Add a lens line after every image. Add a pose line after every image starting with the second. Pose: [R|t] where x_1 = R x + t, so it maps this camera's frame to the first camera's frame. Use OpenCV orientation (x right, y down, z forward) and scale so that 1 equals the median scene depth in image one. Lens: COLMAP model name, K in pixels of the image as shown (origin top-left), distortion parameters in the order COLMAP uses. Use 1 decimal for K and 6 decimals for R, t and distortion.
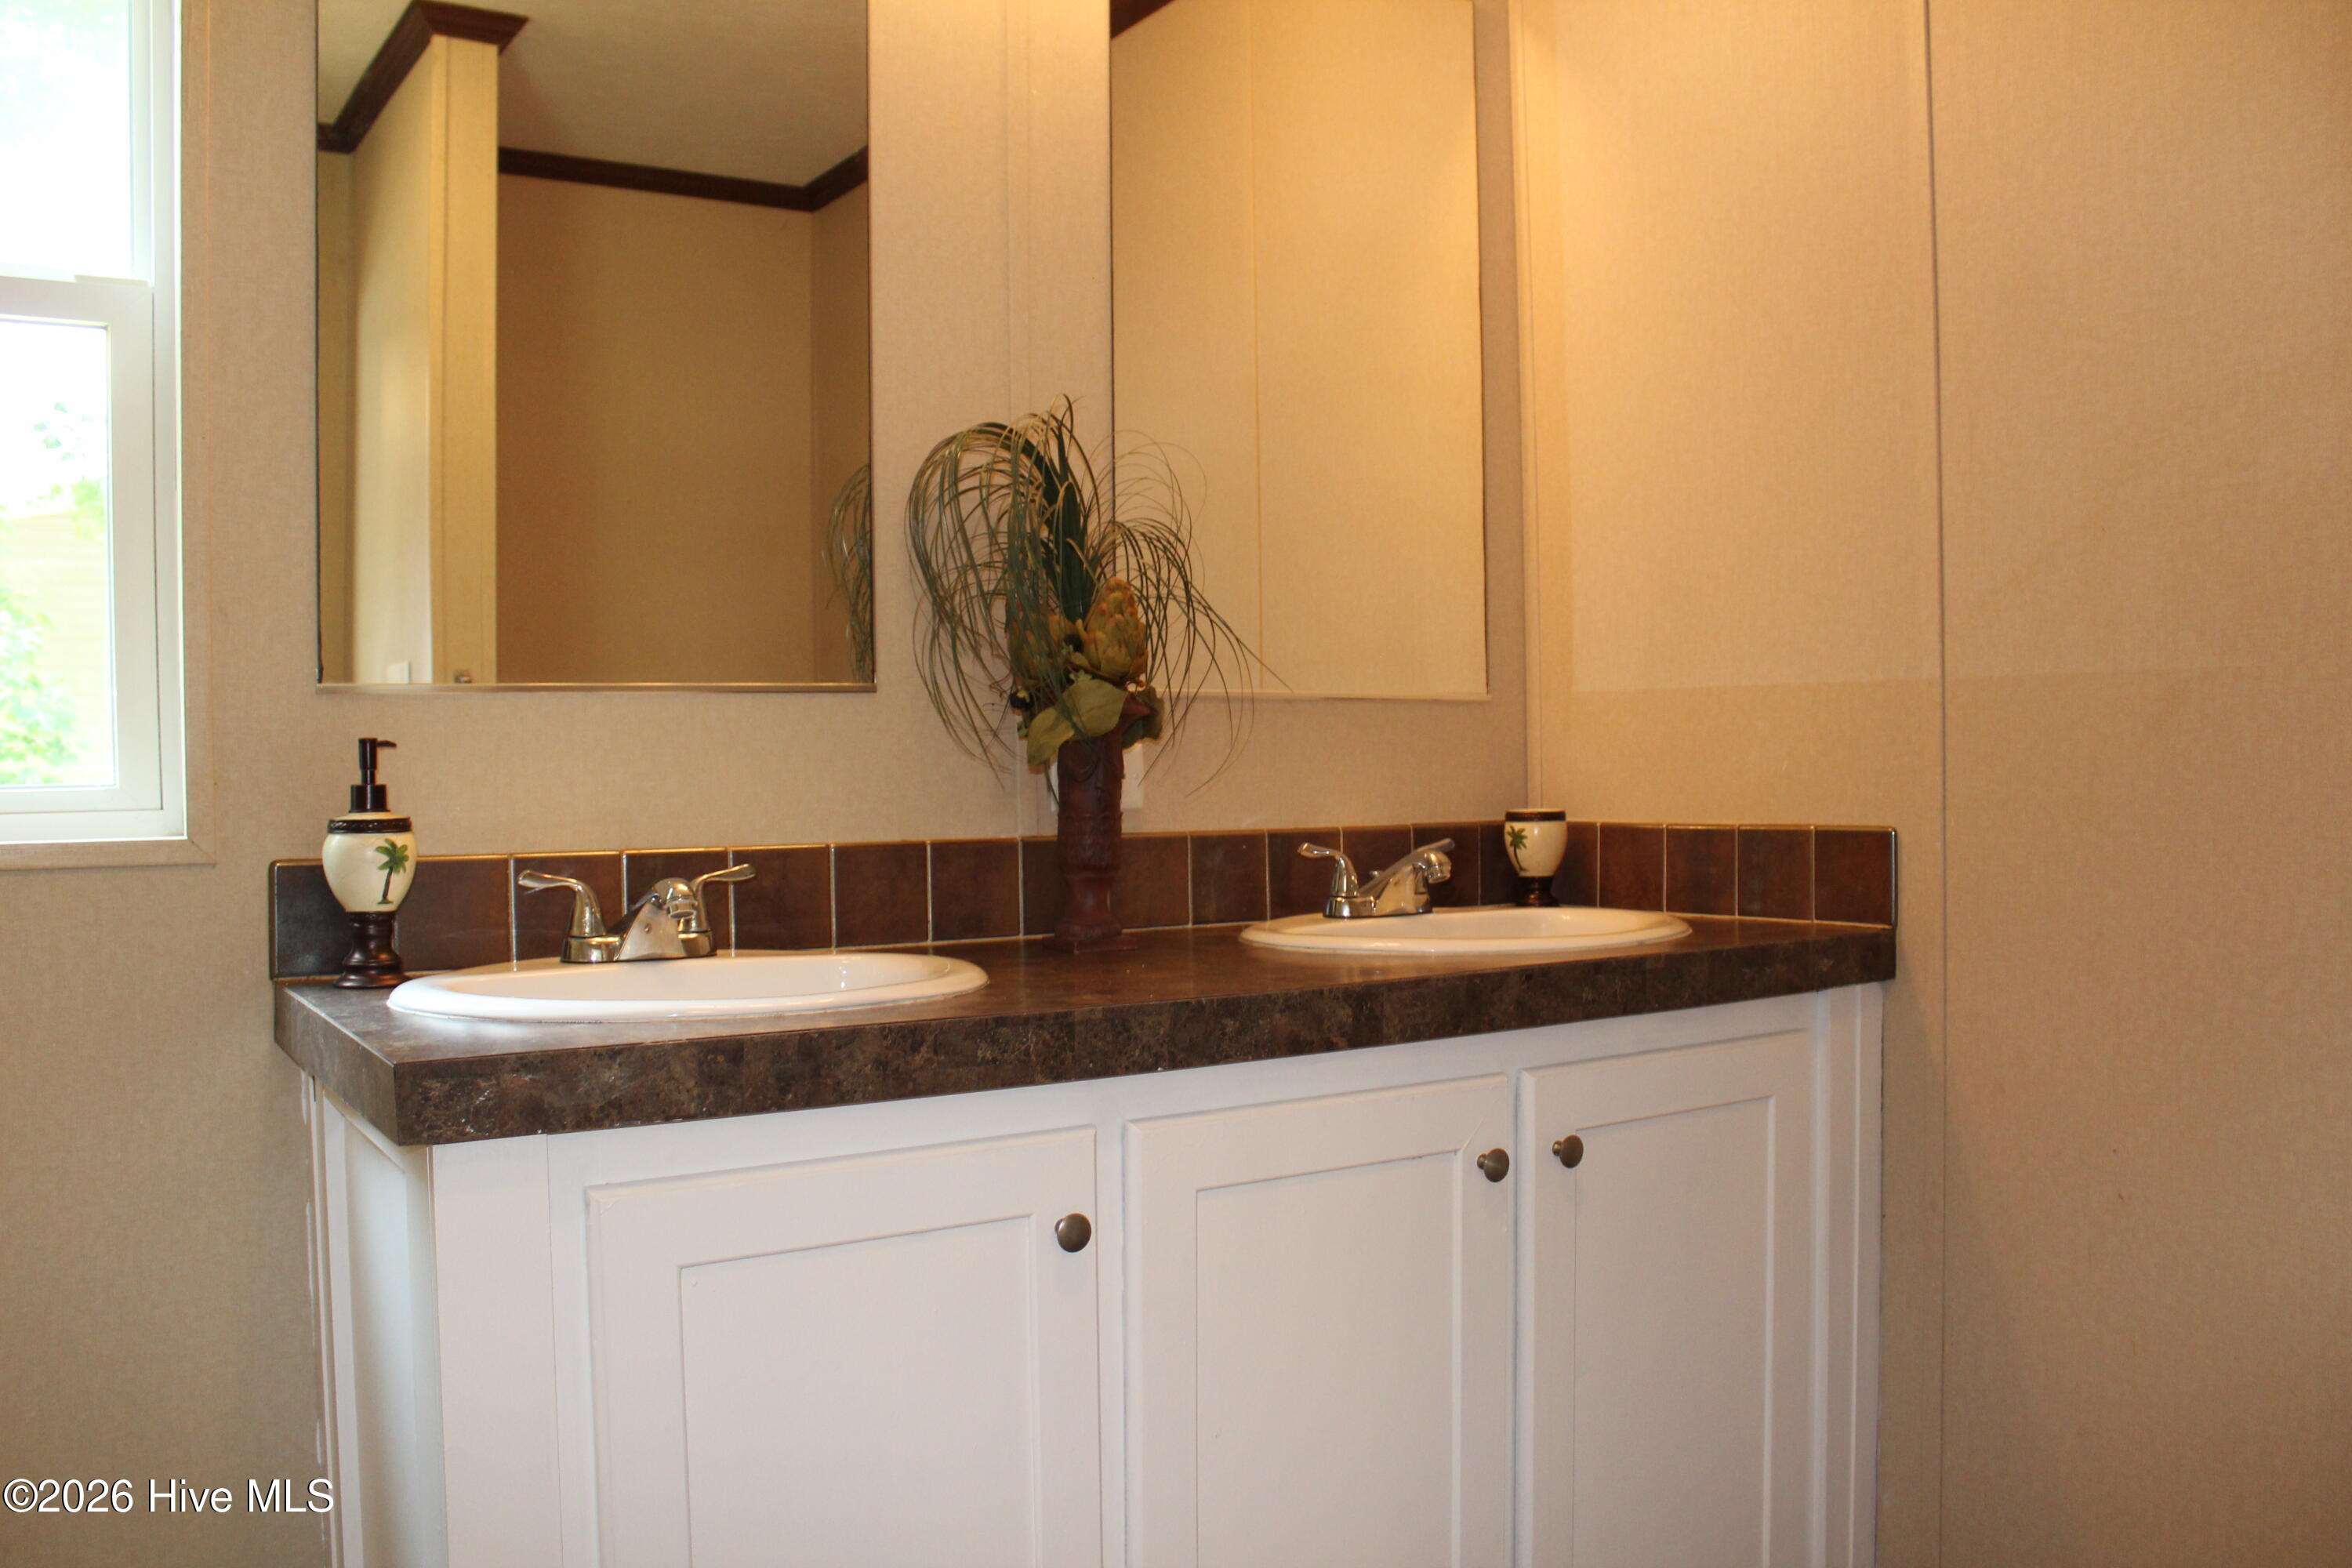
lens RADIAL K [[1942.9, 0, 1159.9], [0, 1942.9, 784.9], [0, 0, 1]] dist [-0.169027, 0.152349]
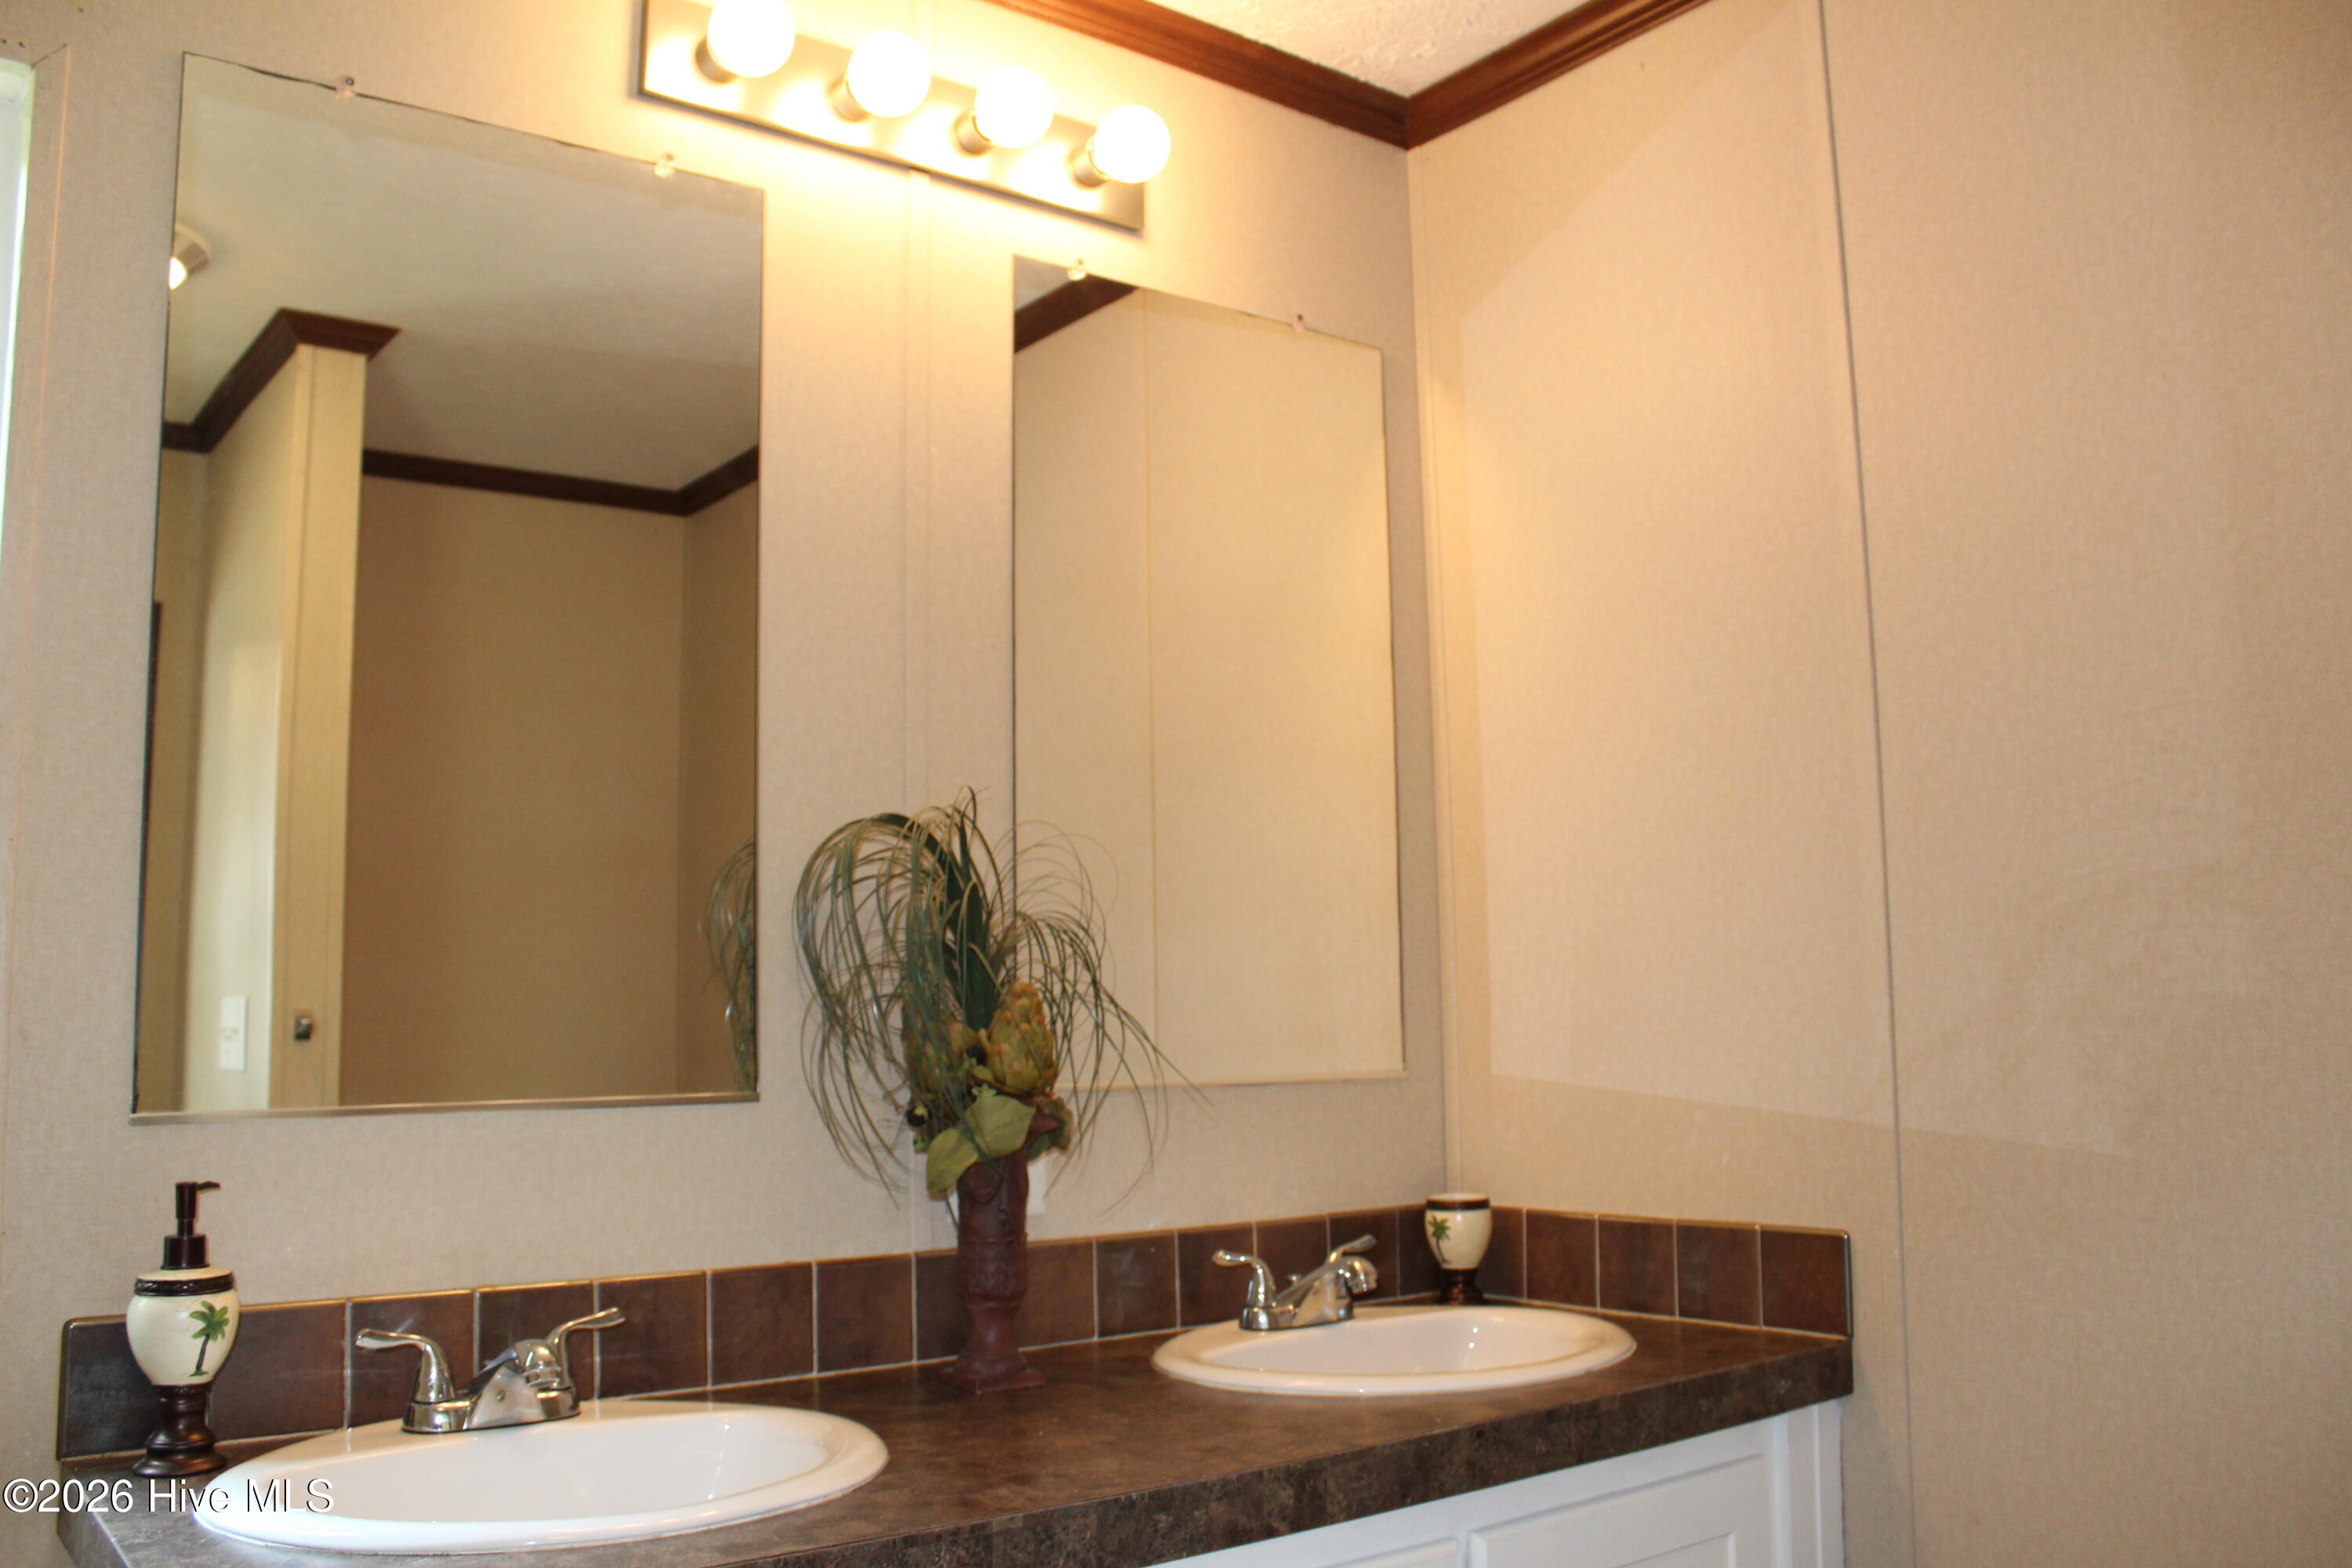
lens RADIAL K [[1942.9, 0, 1158.2], [0, 1942.9, 792.4], [0, 0, 1]] dist [-0.169027, 0.152349]
pose [[0.997452, 0.005392, 0.071143, -0.027588], [0.003800, 0.991710, -0.128441, -0.088618], [-0.071246, 0.128384, 0.989162, 0.078111]]
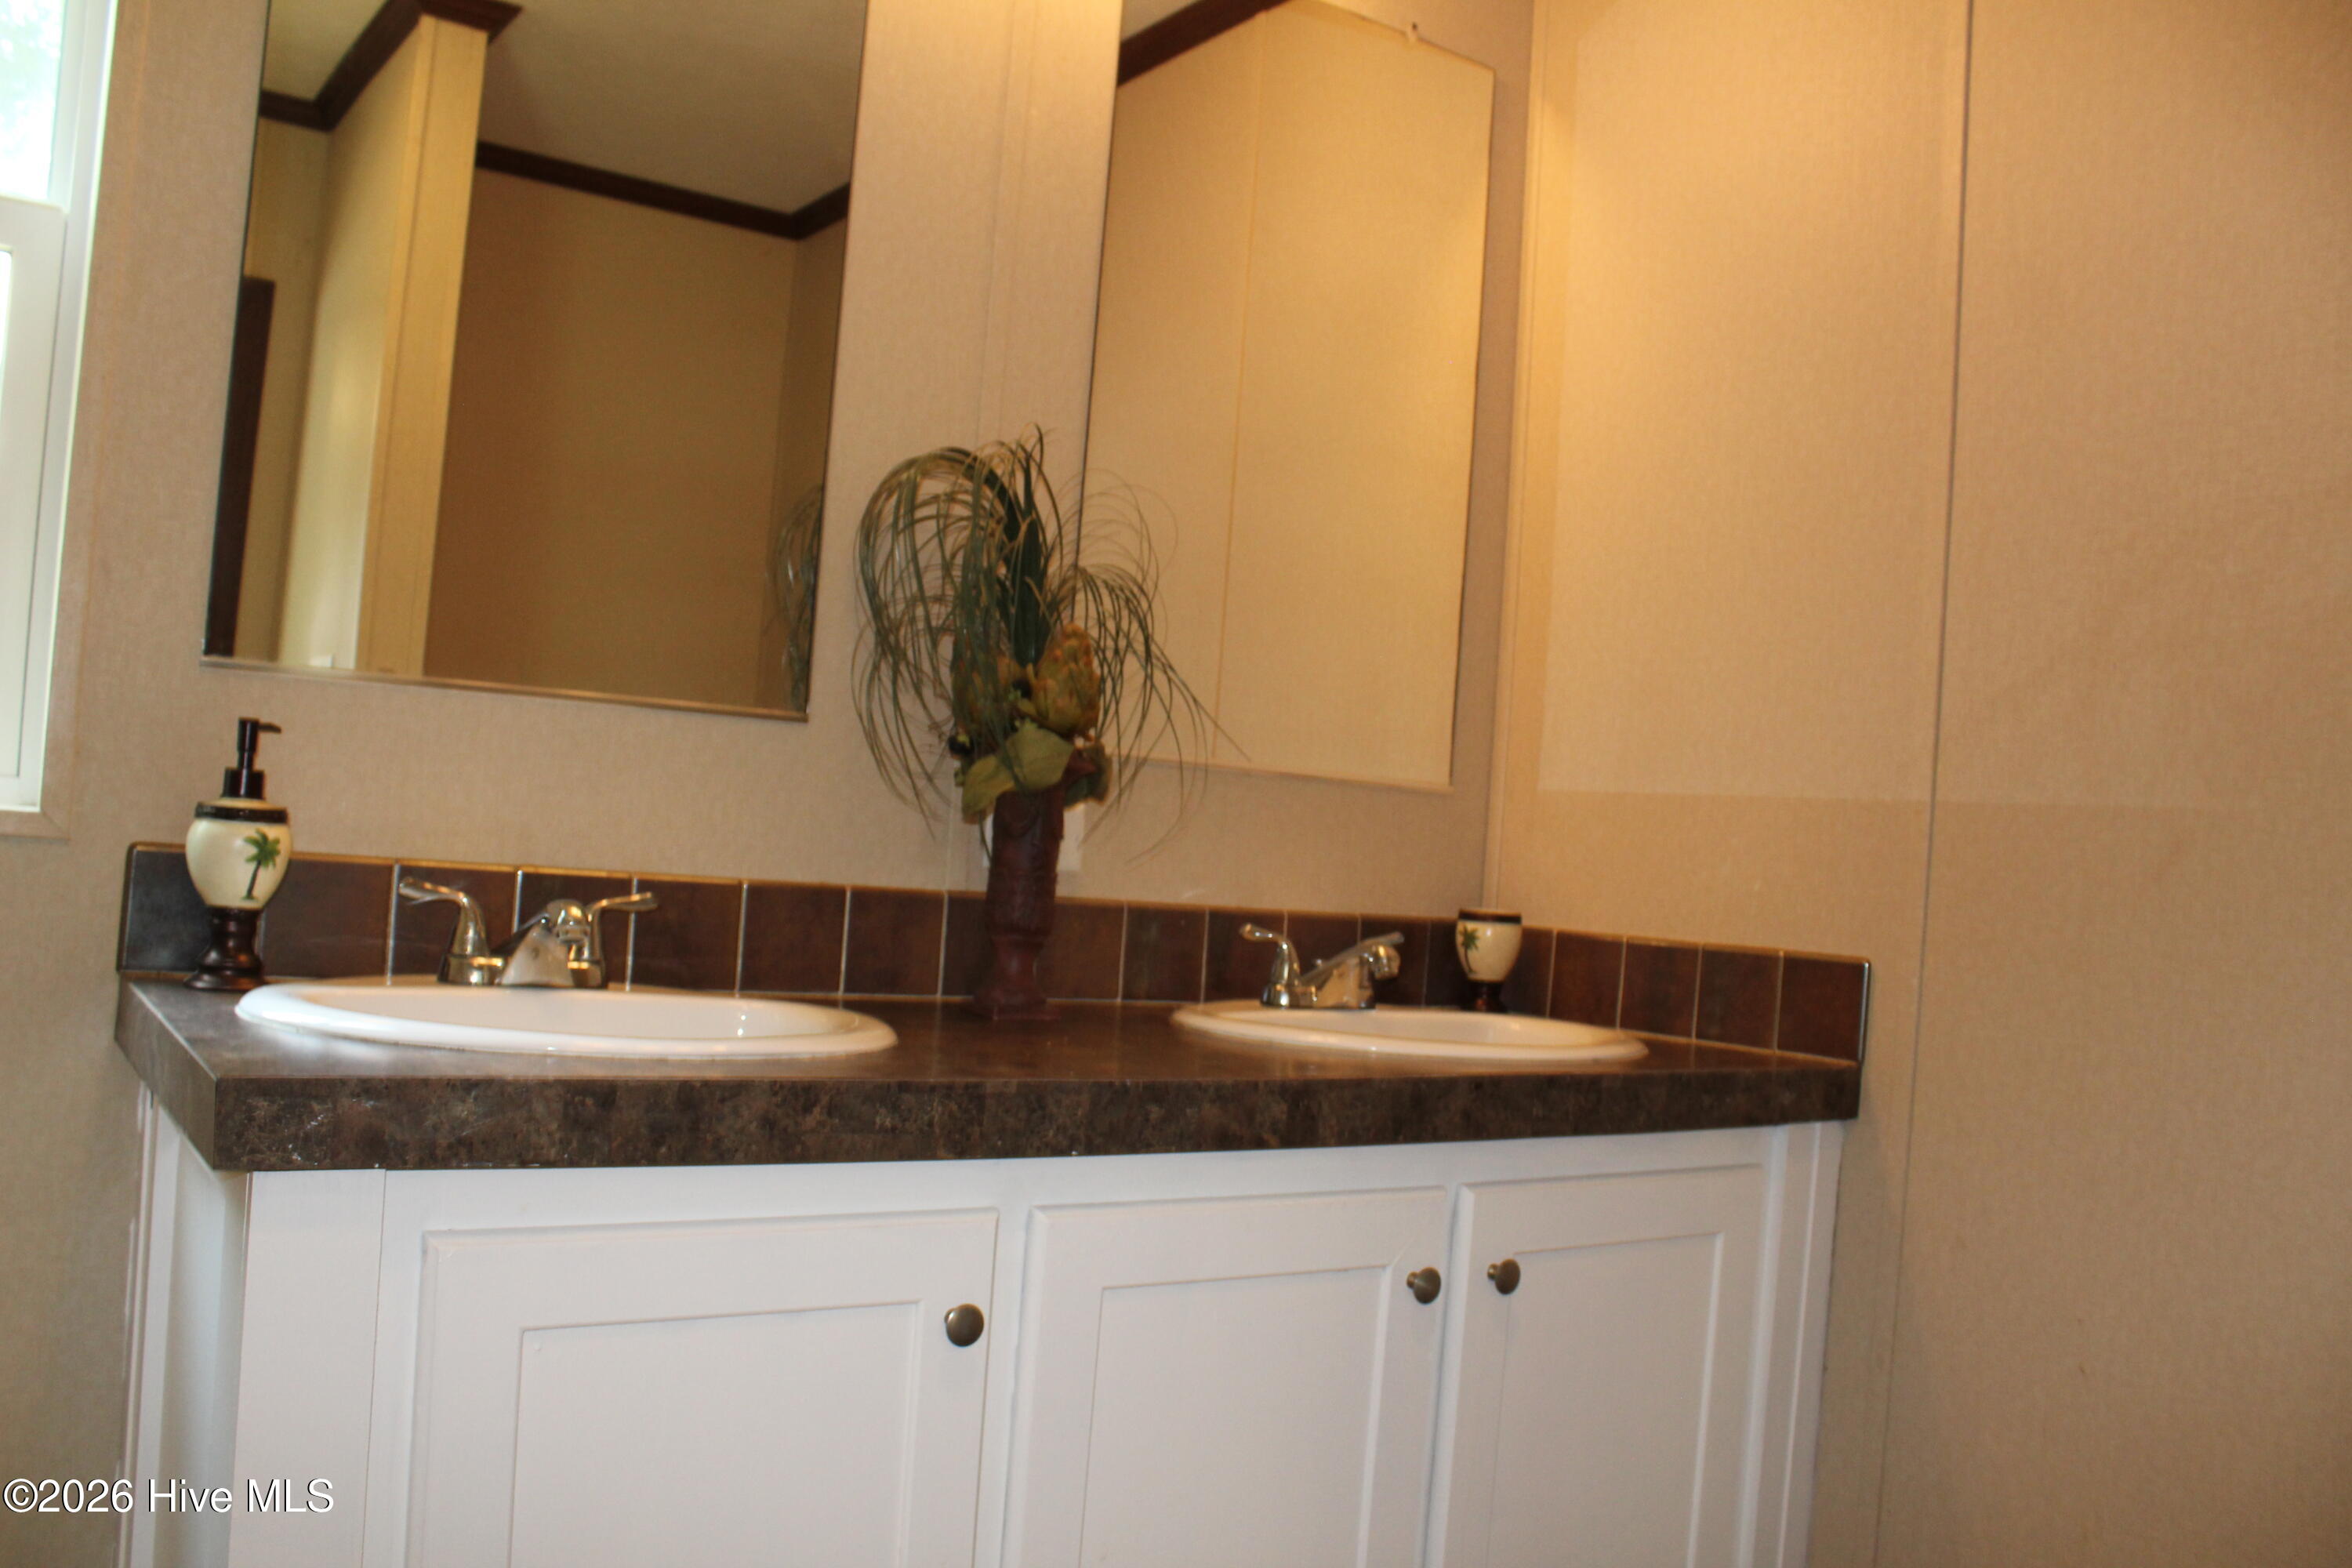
lens RADIAL K [[1942.9, 0, 1160.8], [0, 1942.9, 790.0], [0, 0, 1]] dist [-0.169027, 0.152349]
pose [[0.995718, 0.087739, 0.029111, -0.000799], [-0.086579, 0.995482, -0.038971, 0.006799], [-0.032399, 0.036284, 0.998816, 0.071372]]
